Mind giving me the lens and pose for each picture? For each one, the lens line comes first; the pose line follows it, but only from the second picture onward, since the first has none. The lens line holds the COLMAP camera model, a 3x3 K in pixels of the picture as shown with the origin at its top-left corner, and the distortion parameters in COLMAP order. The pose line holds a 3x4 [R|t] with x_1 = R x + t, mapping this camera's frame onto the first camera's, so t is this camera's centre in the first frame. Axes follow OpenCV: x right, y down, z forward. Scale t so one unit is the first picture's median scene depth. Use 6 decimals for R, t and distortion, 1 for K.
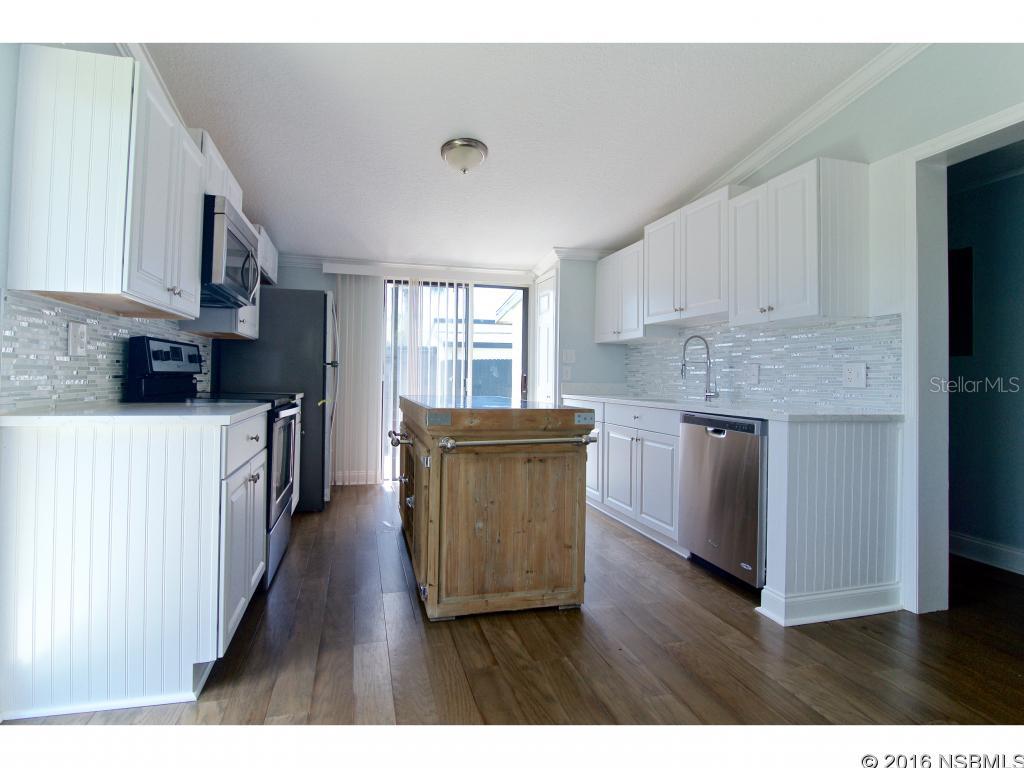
lens RADIAL K [[502.8, 0, 484.4], [0, 502.8, 371.3], [0, 0, 1]] dist [0.001843, -0.000147]
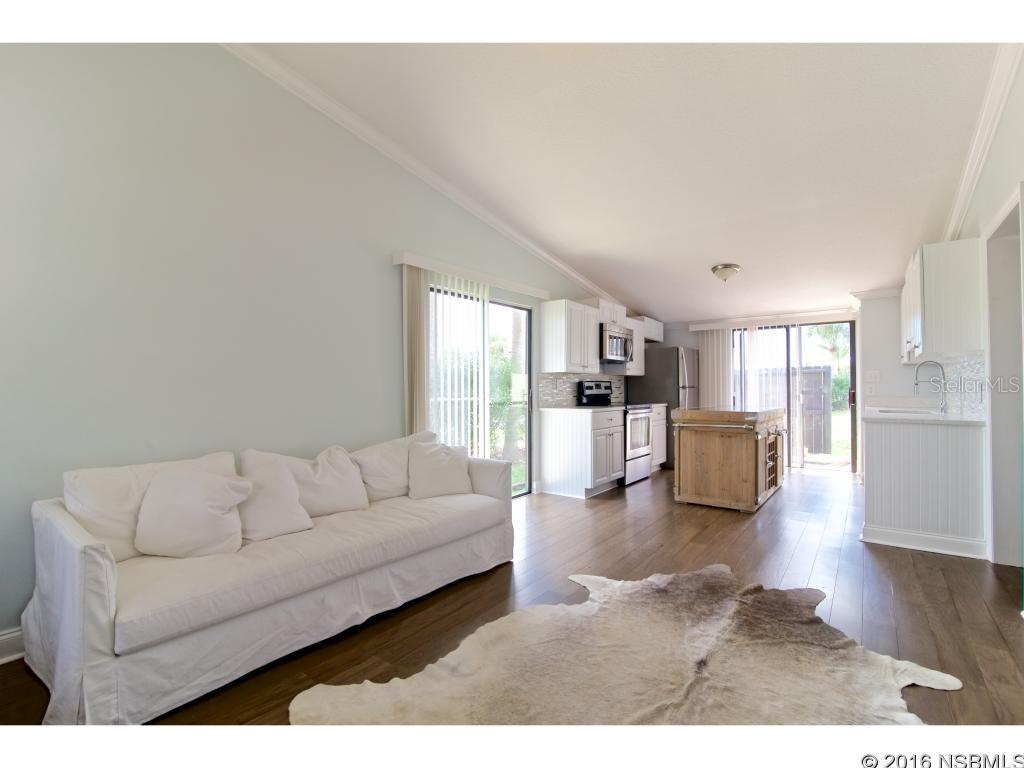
lens RADIAL K [[468.4, 0, 511.1], [0, 468.4, 386.7], [0, 0, 1]] dist [-0.001969, -0.000049]
pose [[0.627547, -0.018427, -0.778360, 0.976455], [0.019357, 0.999780, -0.008063, -0.025276], [0.778338, -0.010007, 0.627766, -0.821134]]
